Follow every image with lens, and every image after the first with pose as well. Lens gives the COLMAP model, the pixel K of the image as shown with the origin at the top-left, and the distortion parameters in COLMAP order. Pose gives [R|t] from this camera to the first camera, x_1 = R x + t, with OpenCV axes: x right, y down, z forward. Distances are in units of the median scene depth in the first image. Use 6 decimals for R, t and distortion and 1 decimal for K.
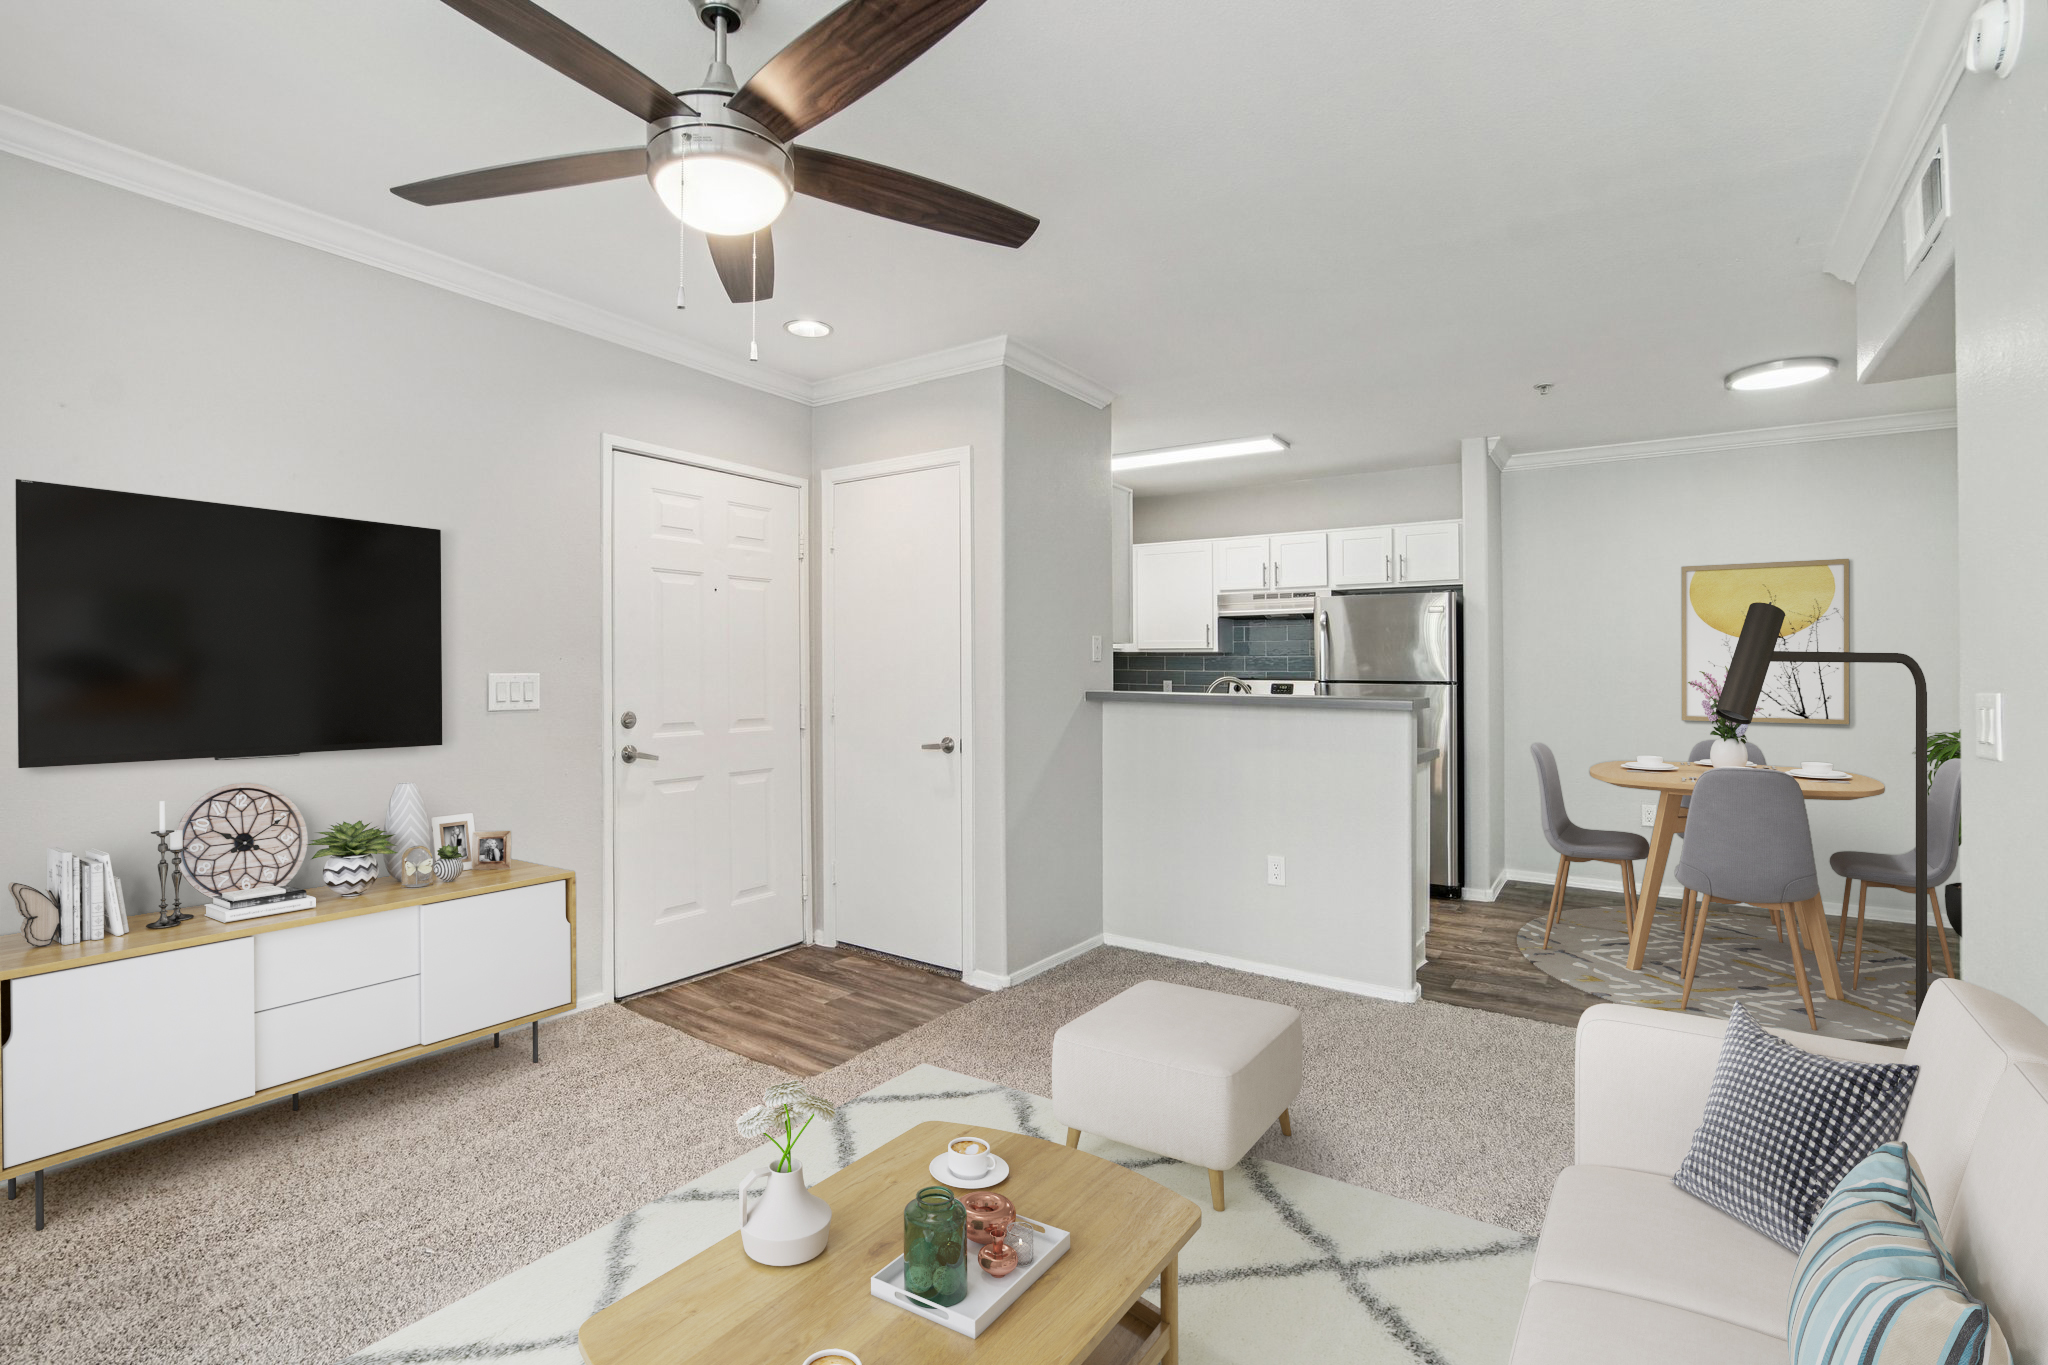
lens RADIAL K [[978.4, 0, 1030.0], [0, 978.4, 661.3], [0, 0, 1]] dist [-0.001010, -0.000234]
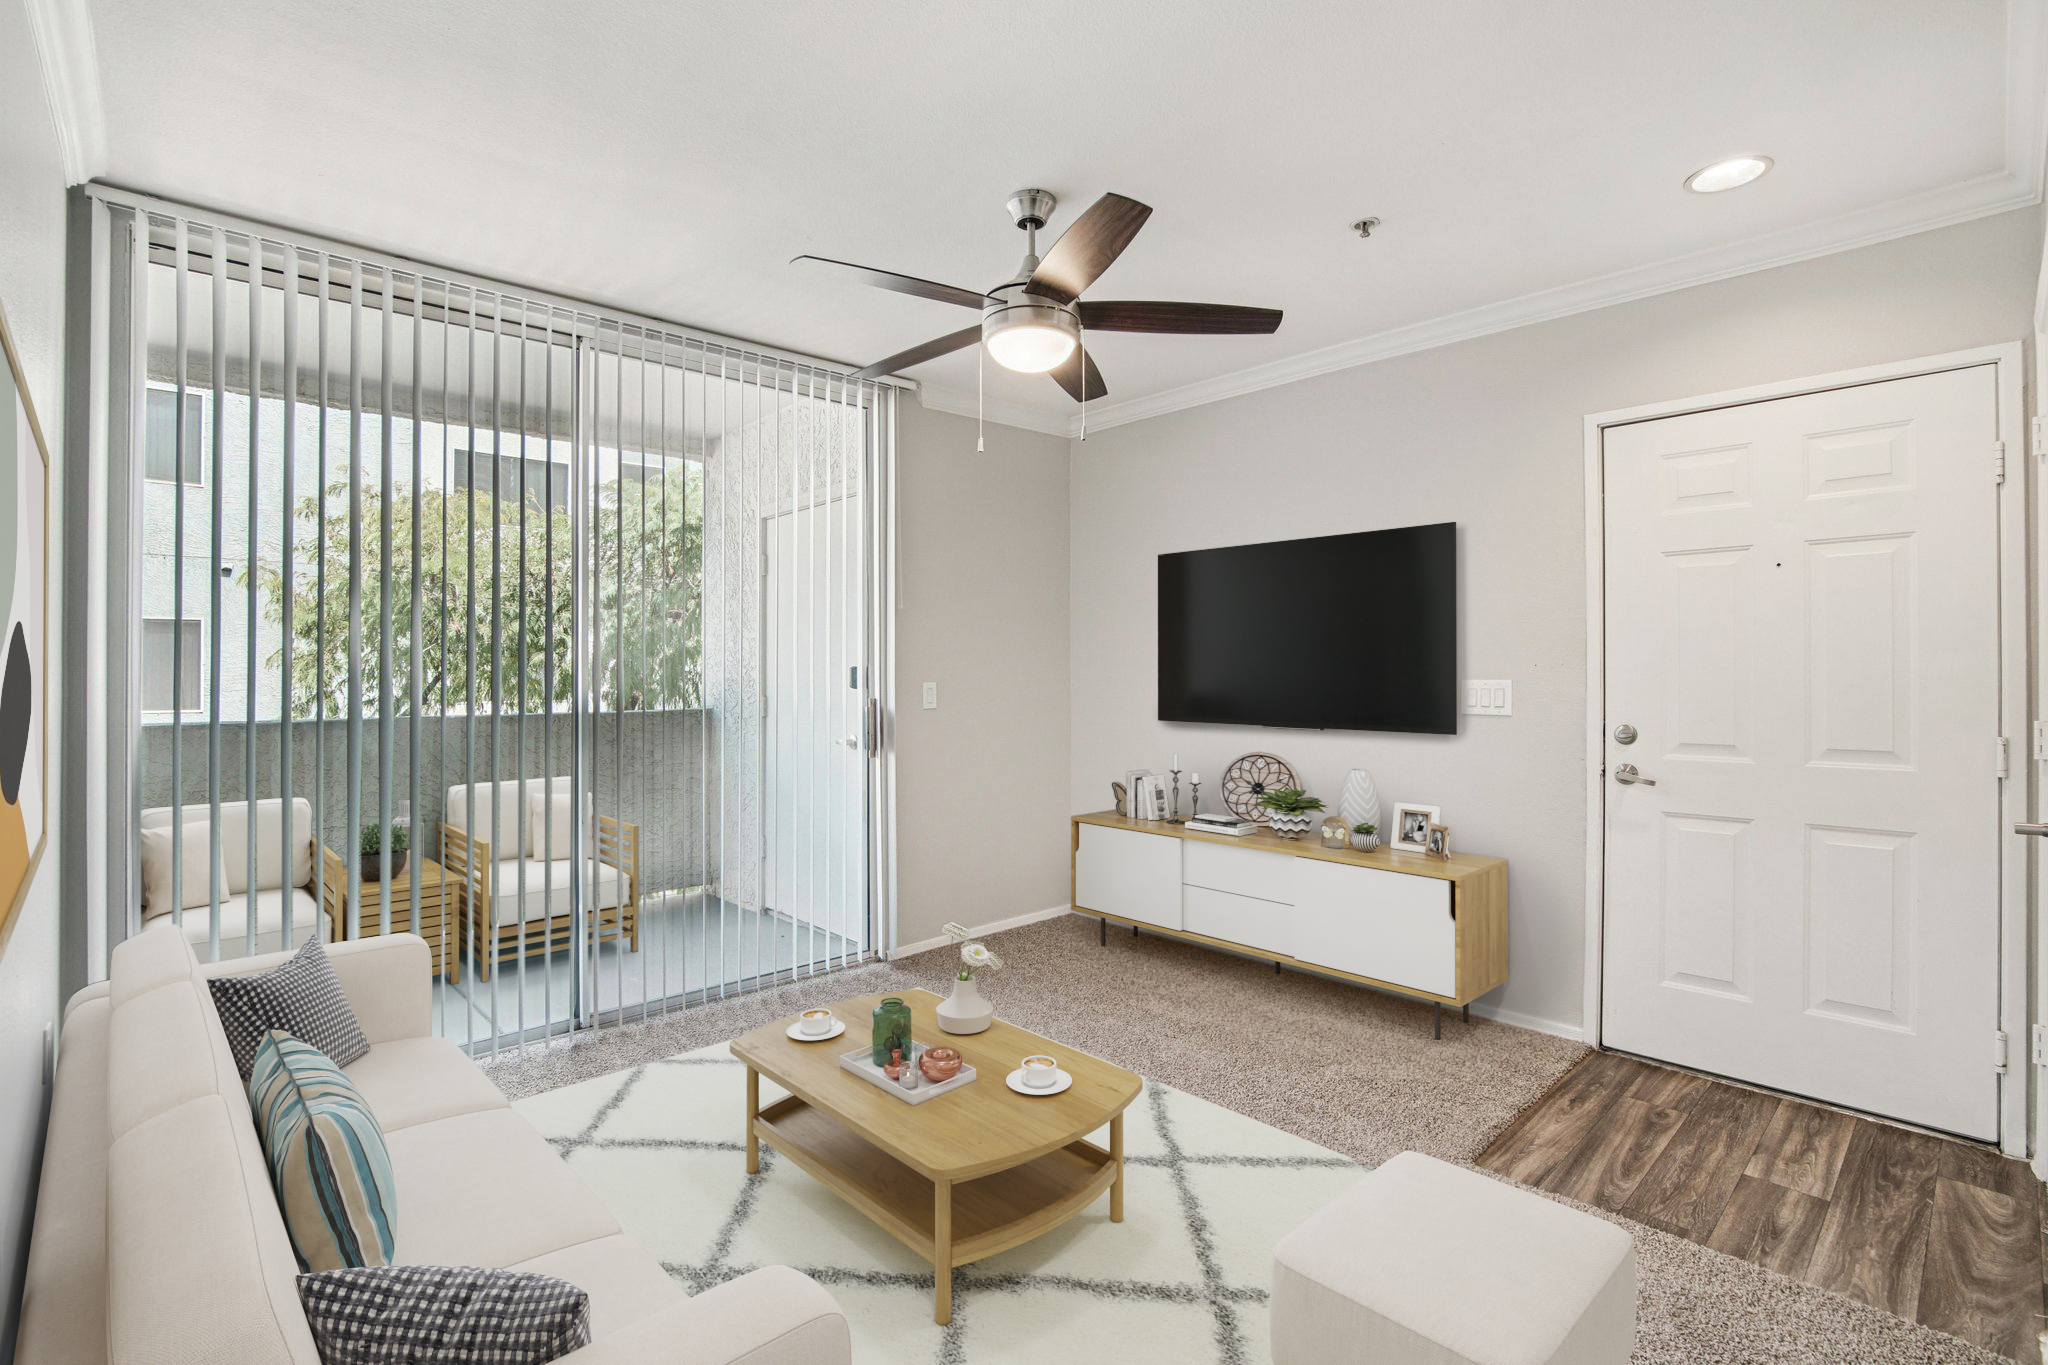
lens RADIAL K [[1116.3, 0, 1077.5], [0, 1116.3, 682.9], [0, 0, 1]] dist [0.000137, 0.030107]
pose [[-0.236150, 0.008183, -0.971682, 0.662650], [0.015869, 0.999864, 0.004564, 0.001659], [0.971587, -0.014342, -0.236247, 0.760767]]
